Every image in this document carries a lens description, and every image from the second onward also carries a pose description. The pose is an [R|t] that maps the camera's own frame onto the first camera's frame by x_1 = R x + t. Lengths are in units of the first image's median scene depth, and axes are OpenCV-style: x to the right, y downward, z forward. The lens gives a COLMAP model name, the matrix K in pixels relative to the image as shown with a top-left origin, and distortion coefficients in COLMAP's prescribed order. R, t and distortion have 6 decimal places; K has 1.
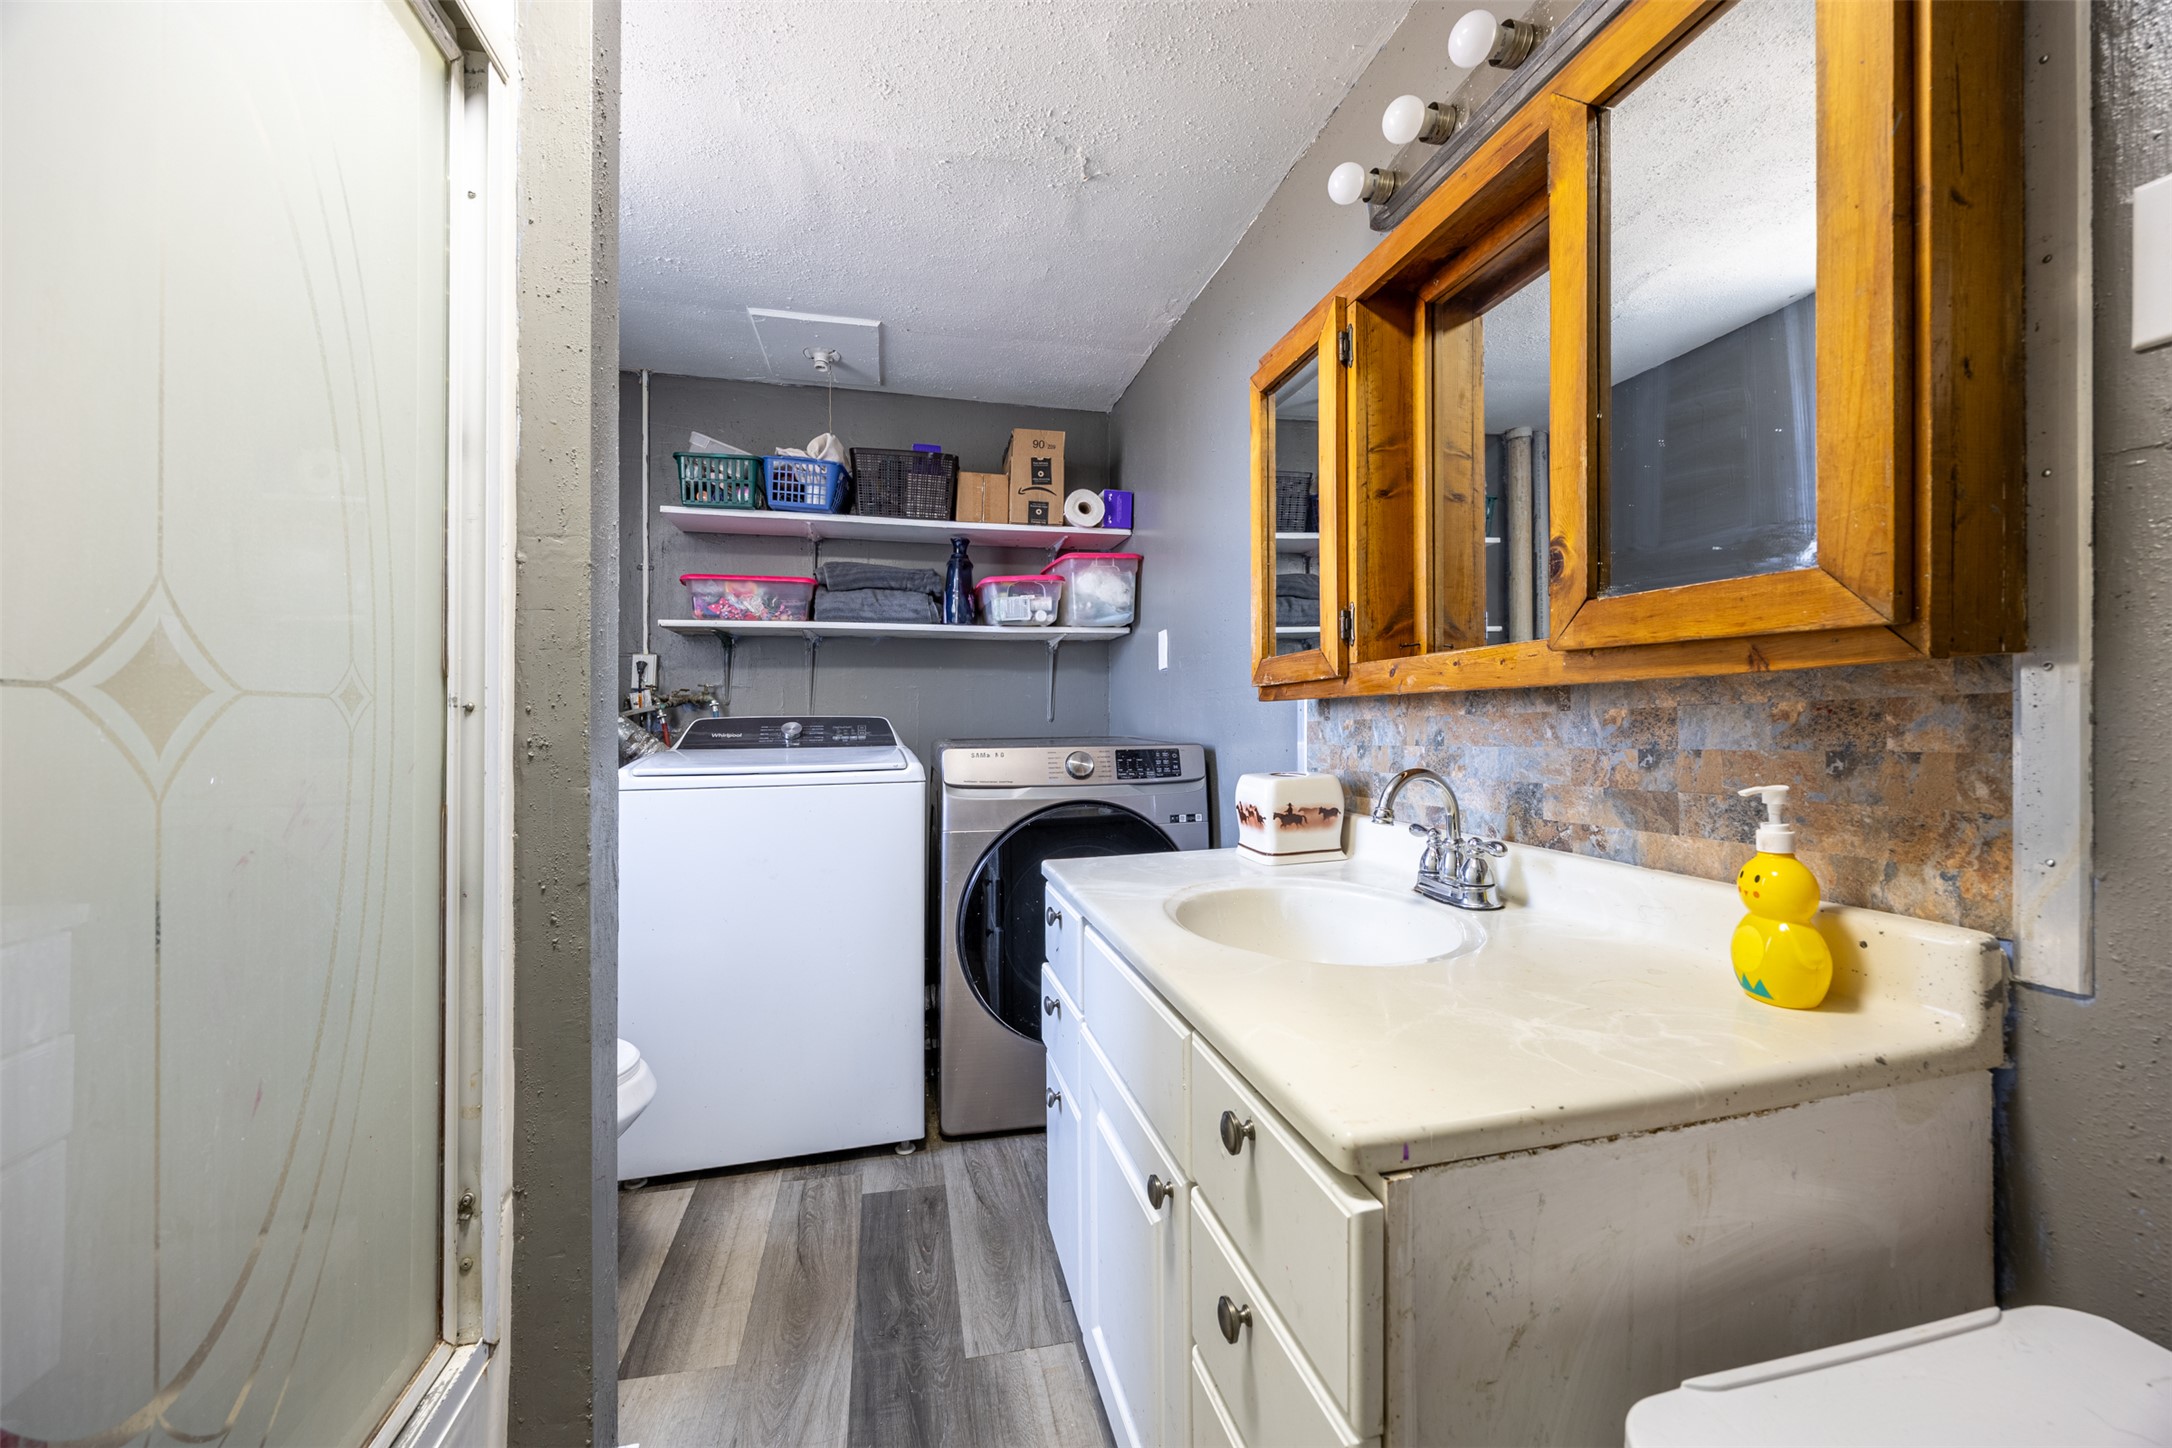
lens RADIAL K [[835.3, 0, 1082.4], [0, 835.3, 717.8], [0, 0, 1]] dist [-0.003011, 0.000486]
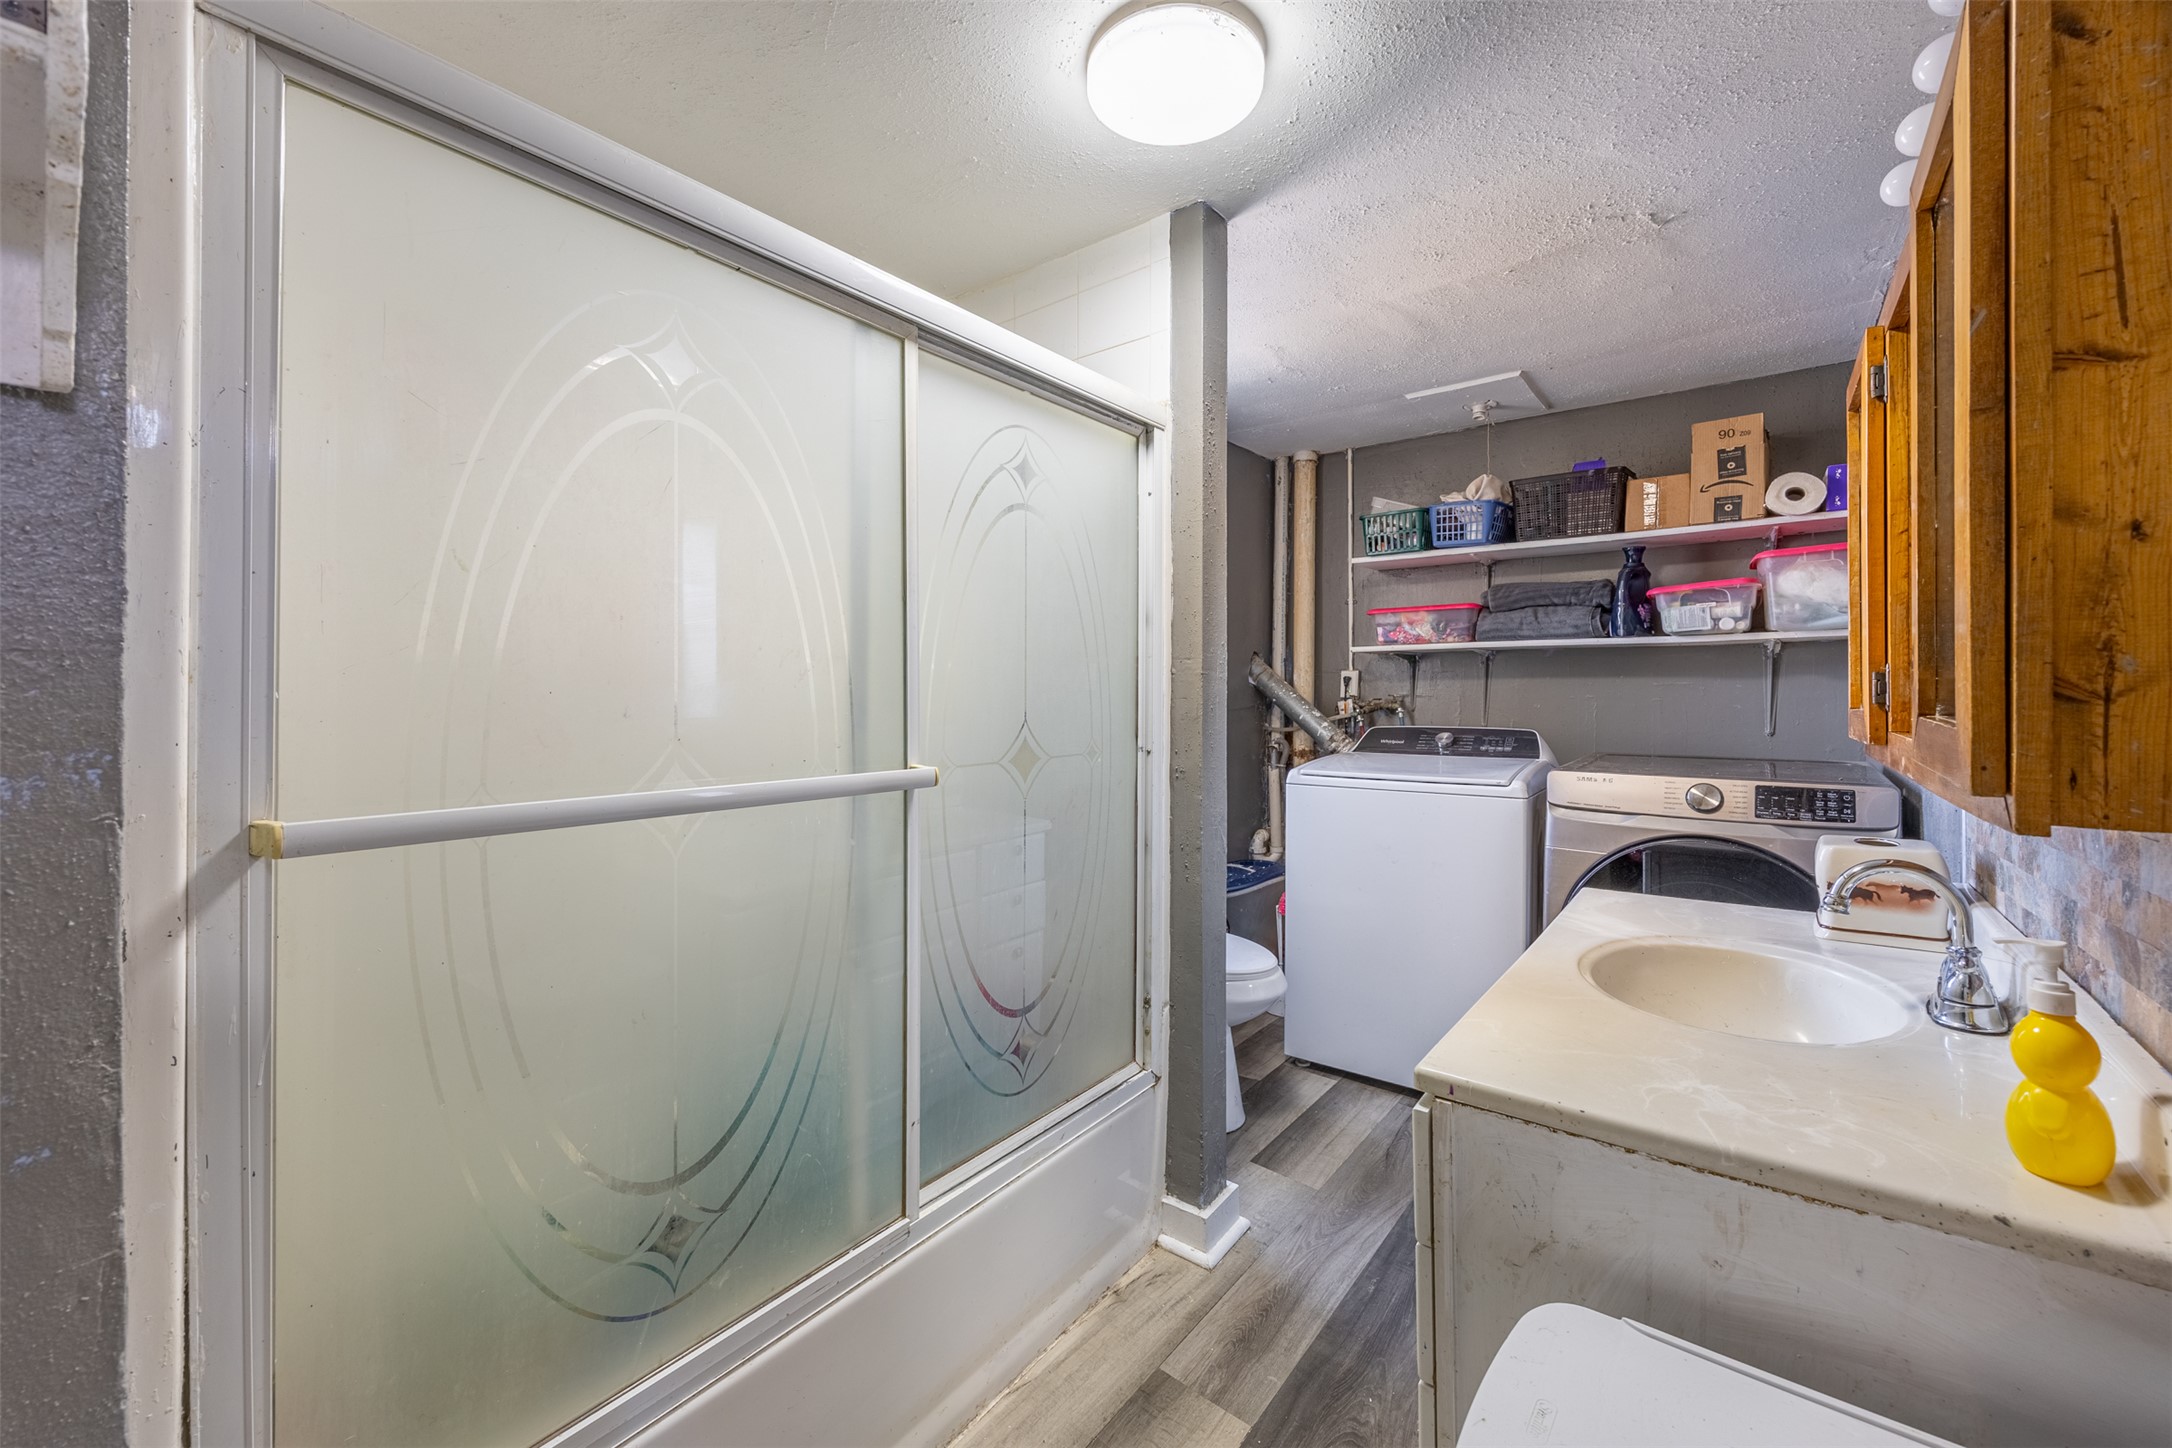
lens RADIAL K [[835.3, 0, 1081.2], [0, 835.3, 687.3], [0, 0, 1]] dist [-0.003011, 0.000486]
pose [[0.617861, 0.001935, -0.786285, 0.249215], [-0.001959, 0.999998, 0.000921, -0.056556], [0.786285, 0.000972, 0.617863, -0.122127]]
